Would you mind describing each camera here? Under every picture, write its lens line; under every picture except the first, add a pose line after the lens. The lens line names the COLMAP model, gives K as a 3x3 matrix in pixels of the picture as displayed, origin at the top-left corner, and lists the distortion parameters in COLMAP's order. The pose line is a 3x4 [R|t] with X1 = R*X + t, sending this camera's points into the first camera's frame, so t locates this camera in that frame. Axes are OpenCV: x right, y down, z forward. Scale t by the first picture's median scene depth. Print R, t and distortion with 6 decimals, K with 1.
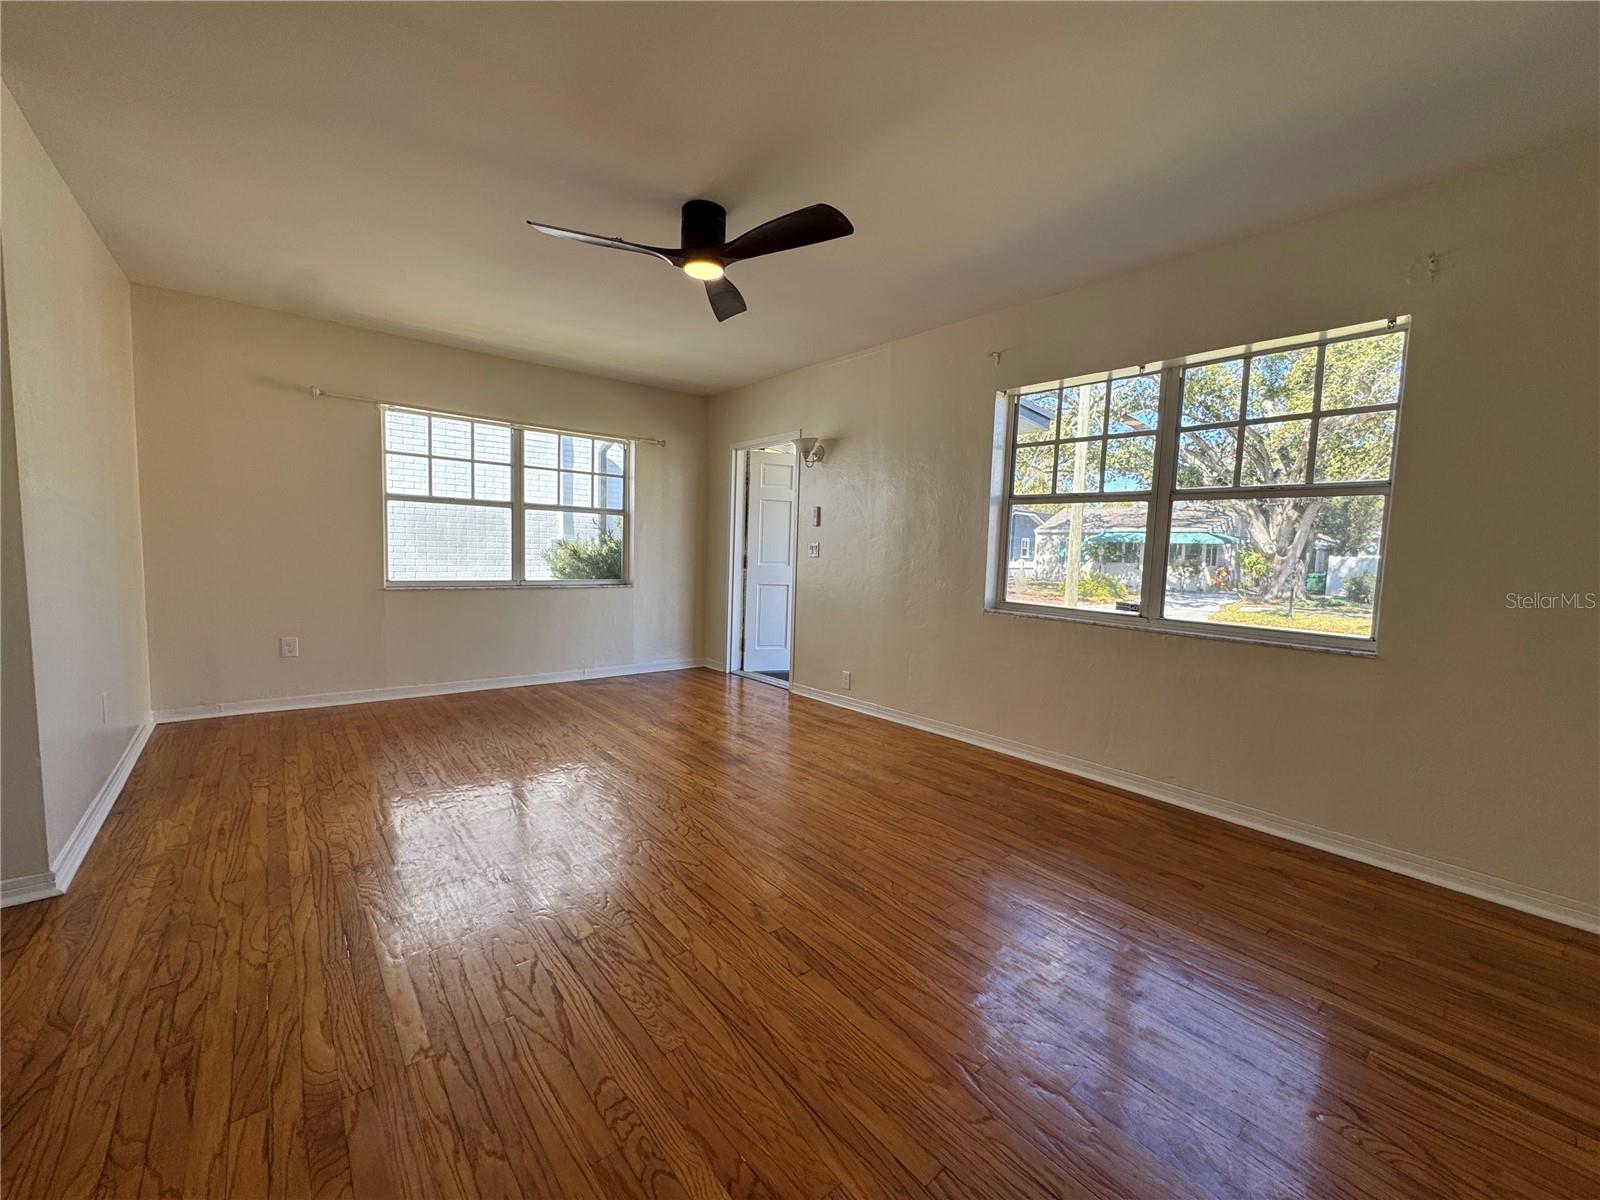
lens RADIAL K [[635.1, 0, 799.4], [0, 635.1, 603.2], [0, 0, 1]] dist [-0.002500, -0.000392]
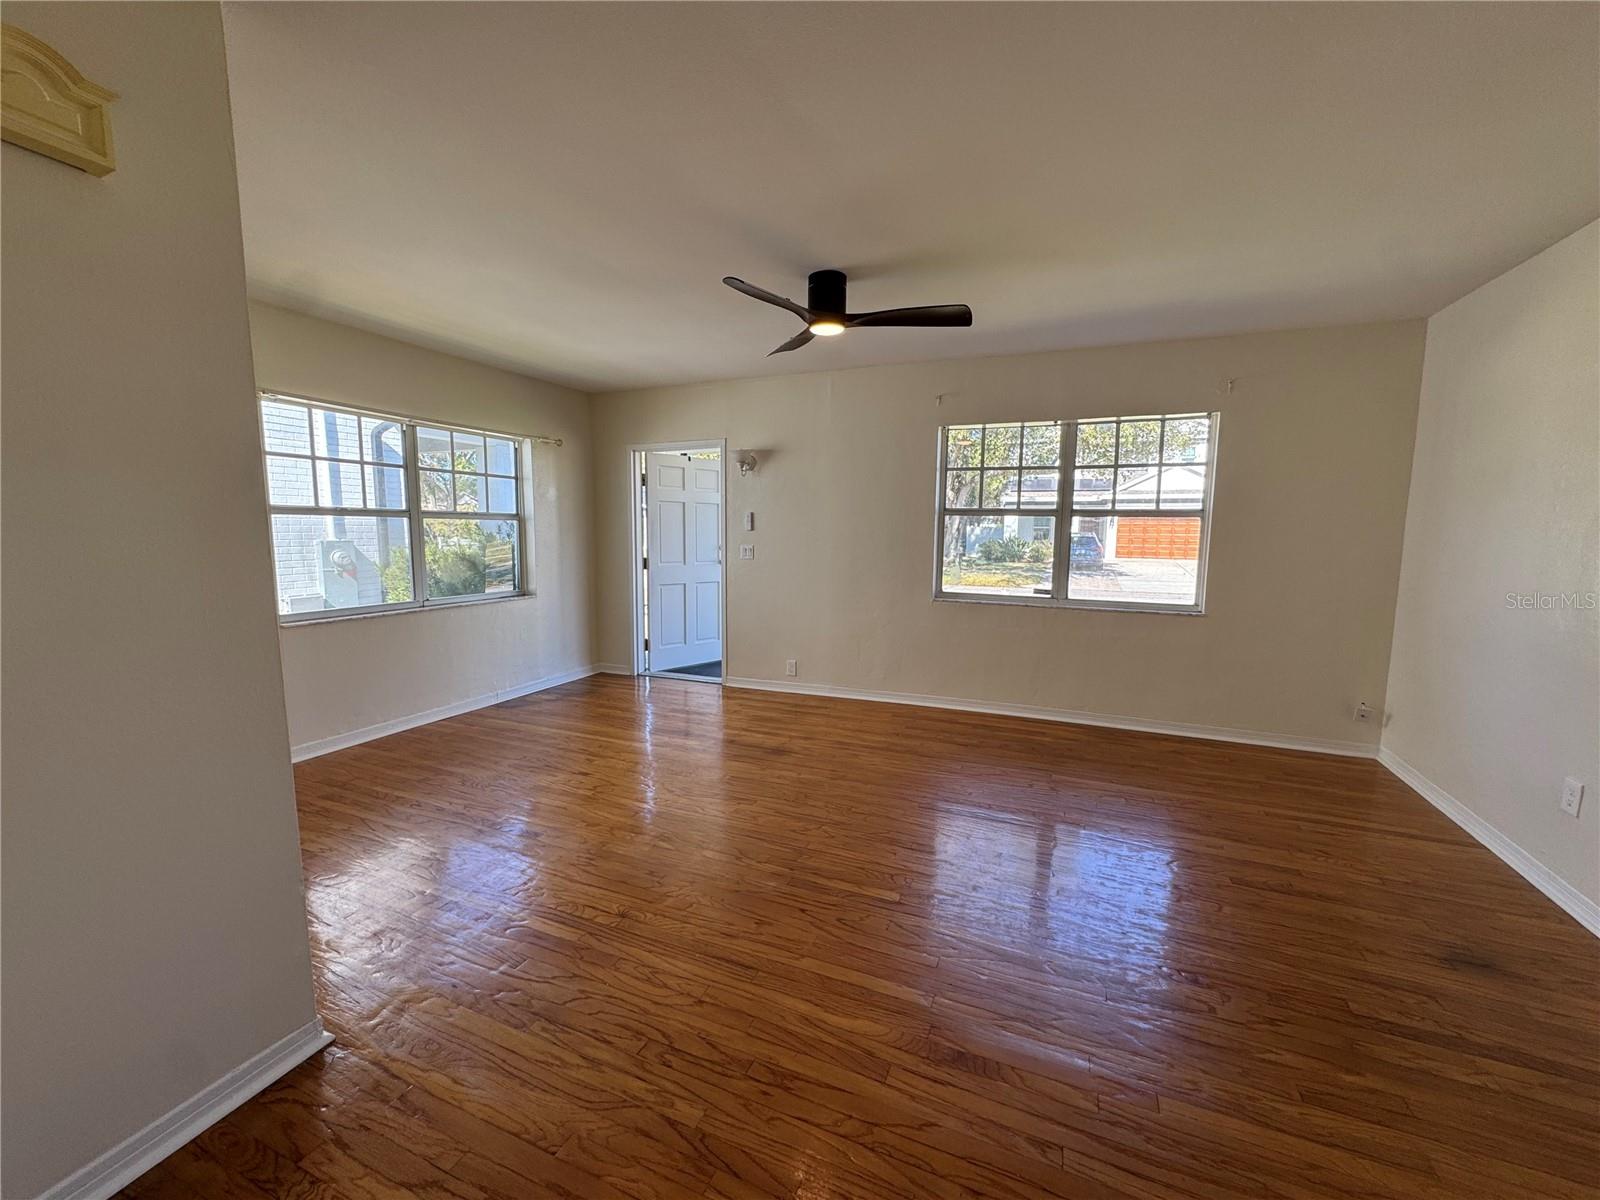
lens RADIAL K [[635.1, 0, 801.1], [0, 635.1, 599.0], [0, 0, 1]] dist [-0.002500, -0.000392]
pose [[0.889632, -0.074525, 0.450557, -0.429784], [0.059756, 0.997109, 0.046940, -0.054924], [-0.452752, -0.014836, 0.891513, -0.006893]]
